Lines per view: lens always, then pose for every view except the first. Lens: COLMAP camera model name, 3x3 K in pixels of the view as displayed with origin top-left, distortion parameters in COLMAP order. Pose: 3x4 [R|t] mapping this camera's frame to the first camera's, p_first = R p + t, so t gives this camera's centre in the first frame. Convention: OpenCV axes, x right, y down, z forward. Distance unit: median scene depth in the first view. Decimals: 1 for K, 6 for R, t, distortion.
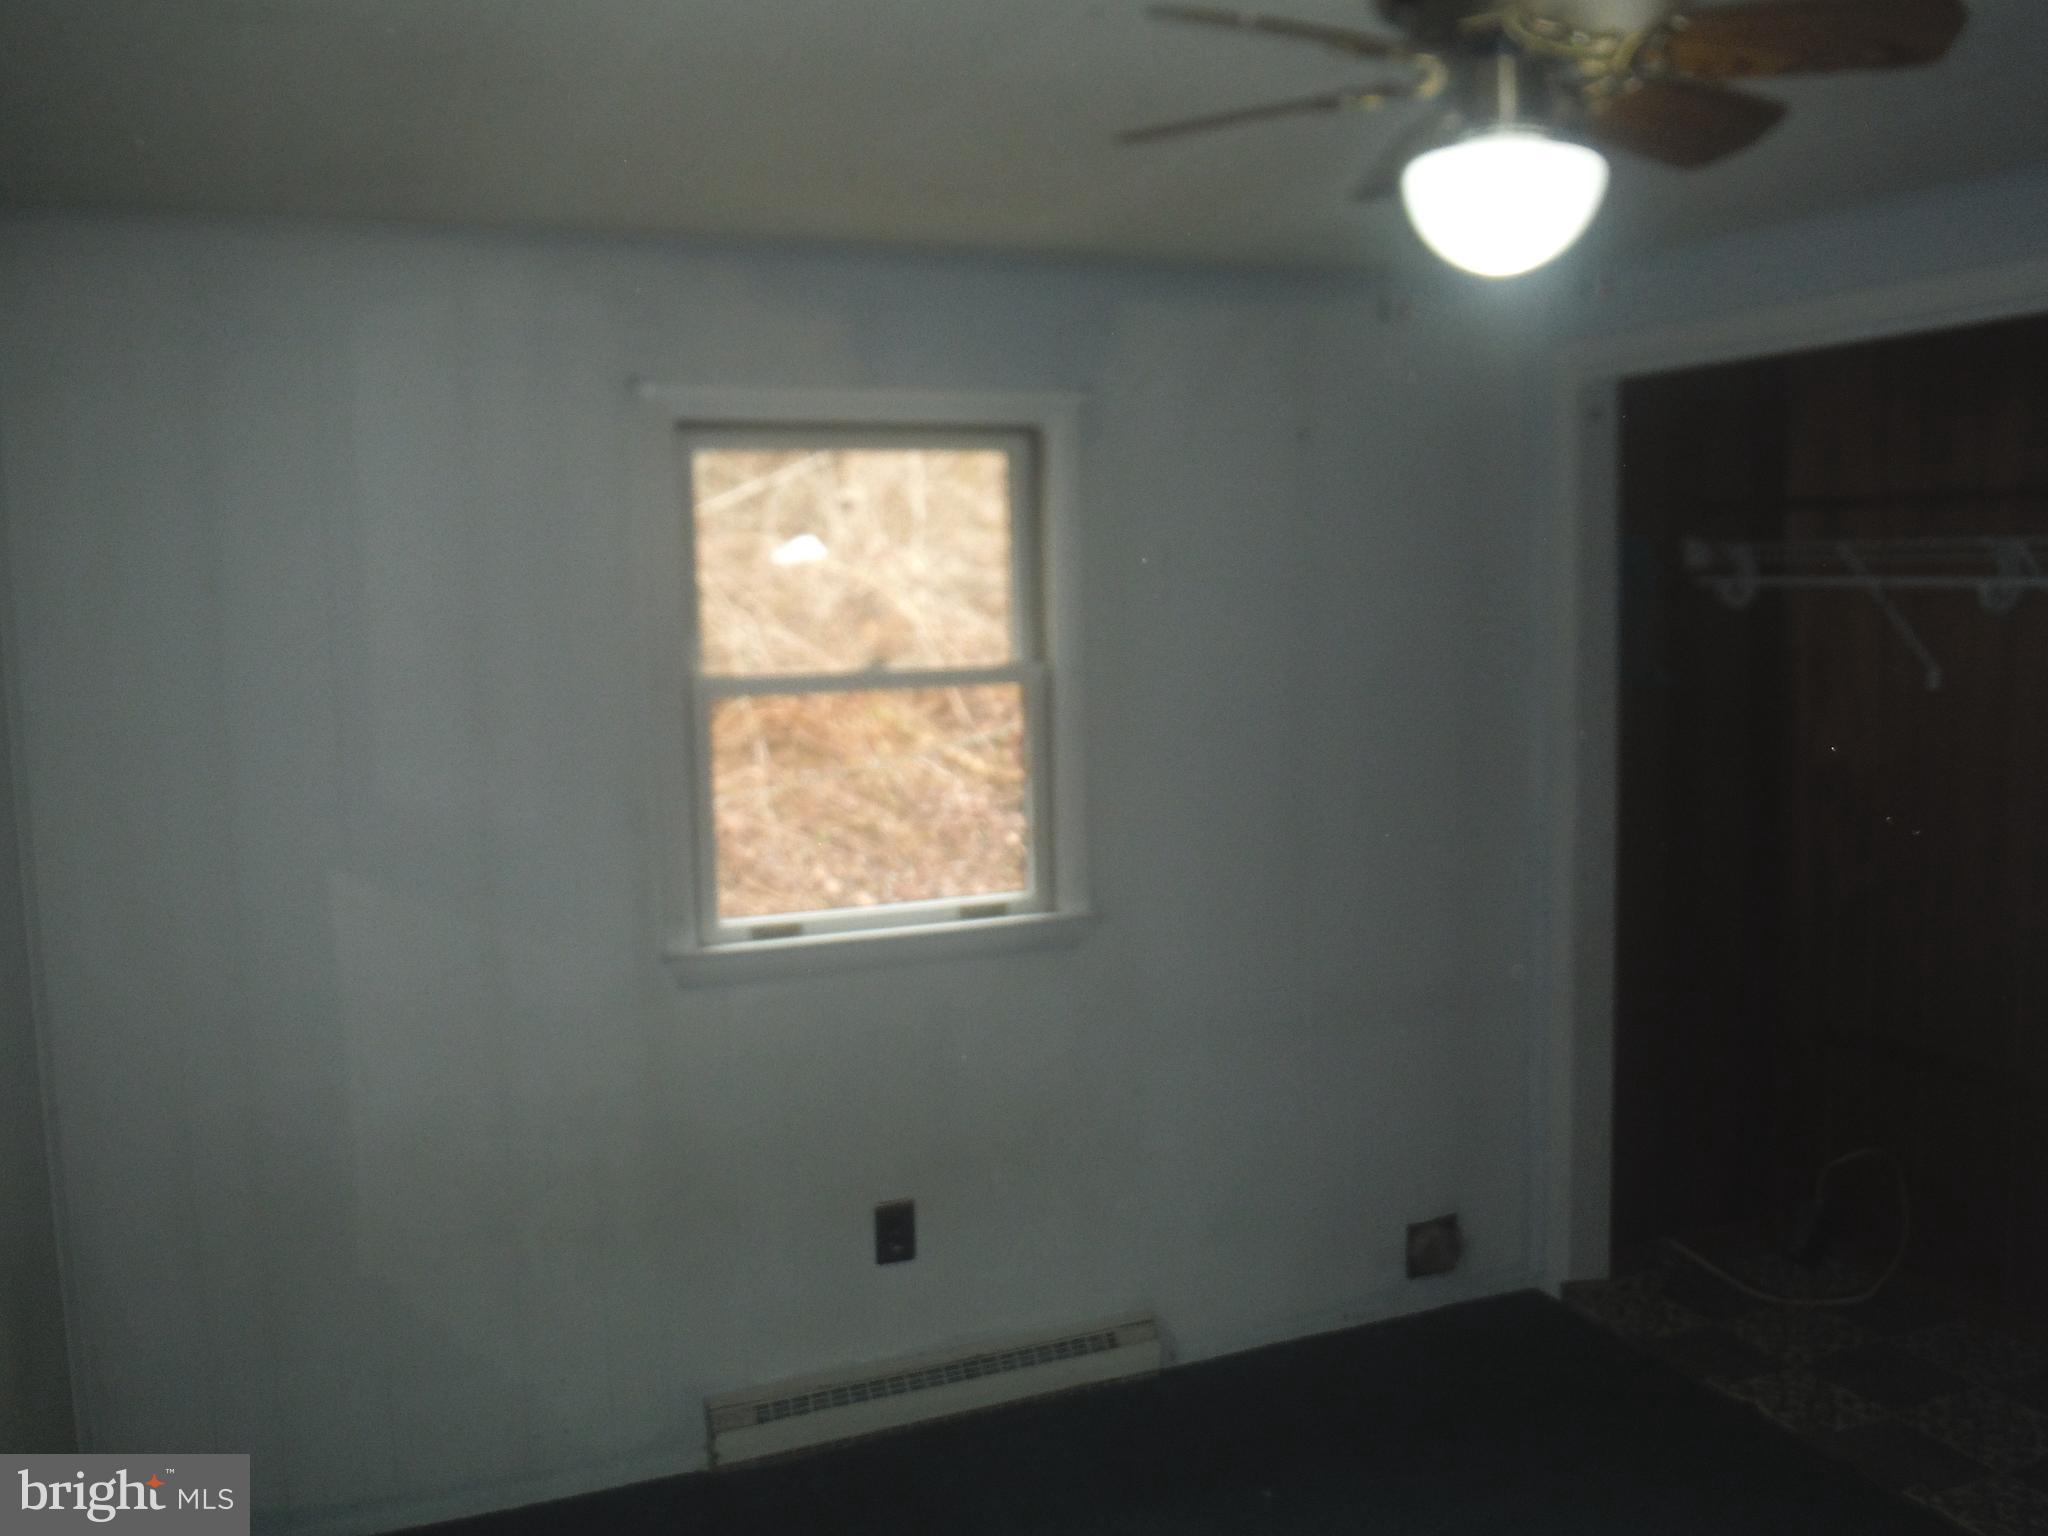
lens RADIAL K [[1726.5, 0, 1033.9], [0, 1726.5, 749.5], [0, 0, 1]] dist [-0.066218, 0.041641]
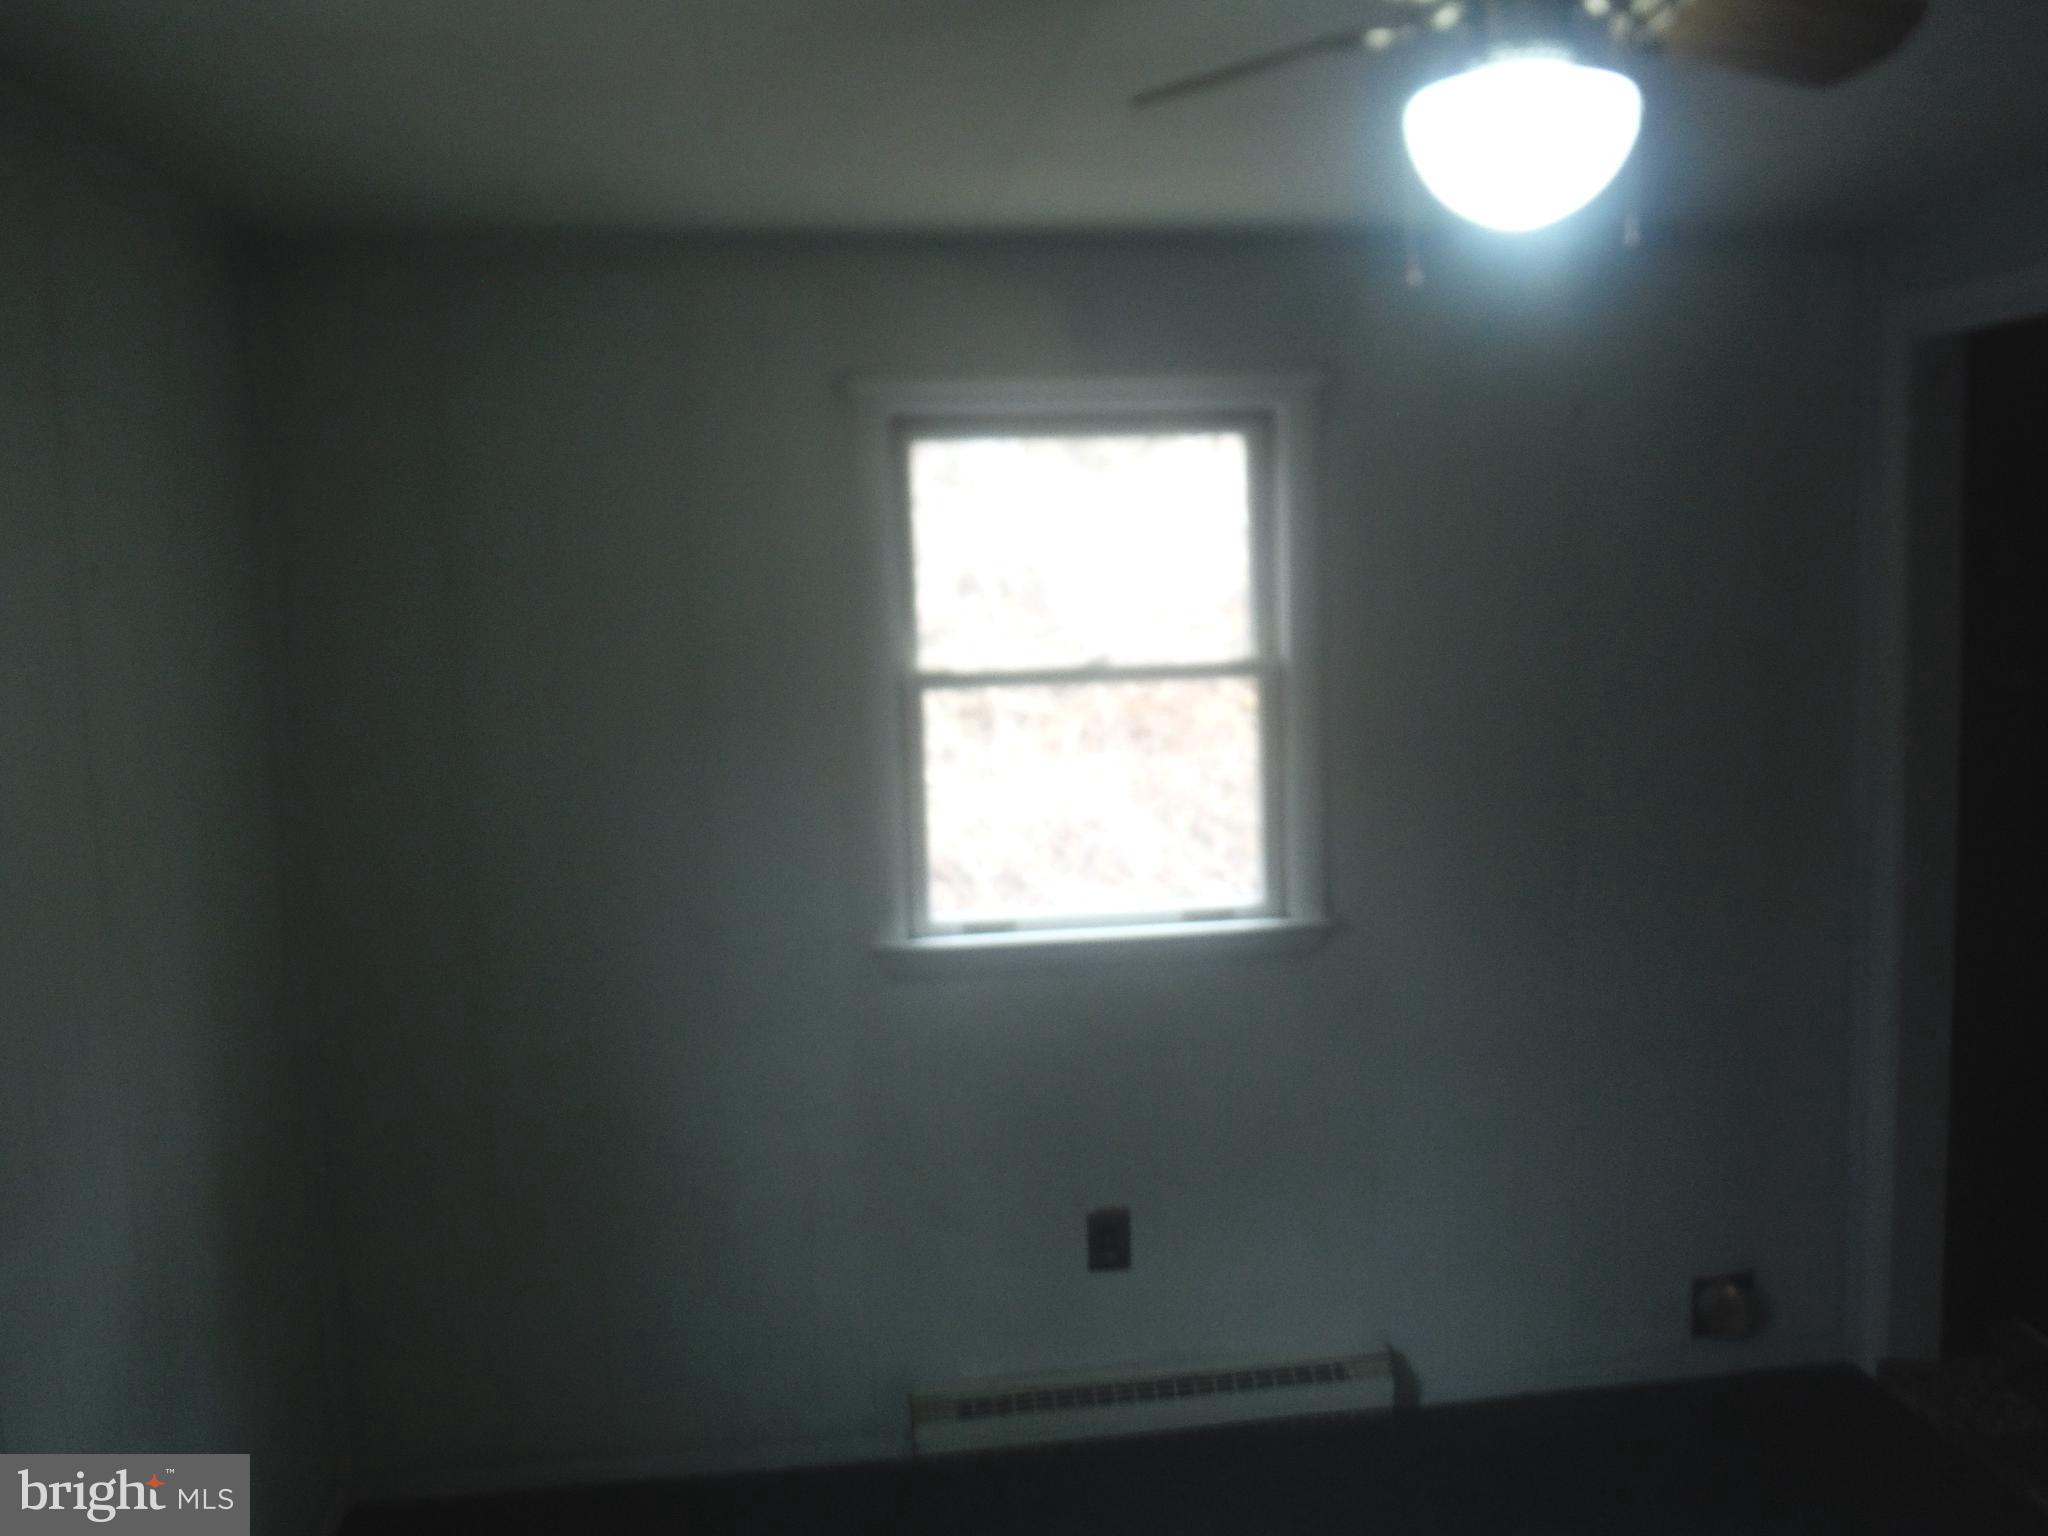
lens RADIAL K [[1726.5, 0, 1031.7], [0, 1726.5, 759.0], [0, 0, 1]] dist [-0.066218, 0.041641]
pose [[0.965153, 0.019501, -0.260959, 0.126086], [-0.015695, 0.999738, 0.016662, -0.008426], [0.261216, -0.011985, 0.965206, 0.046272]]
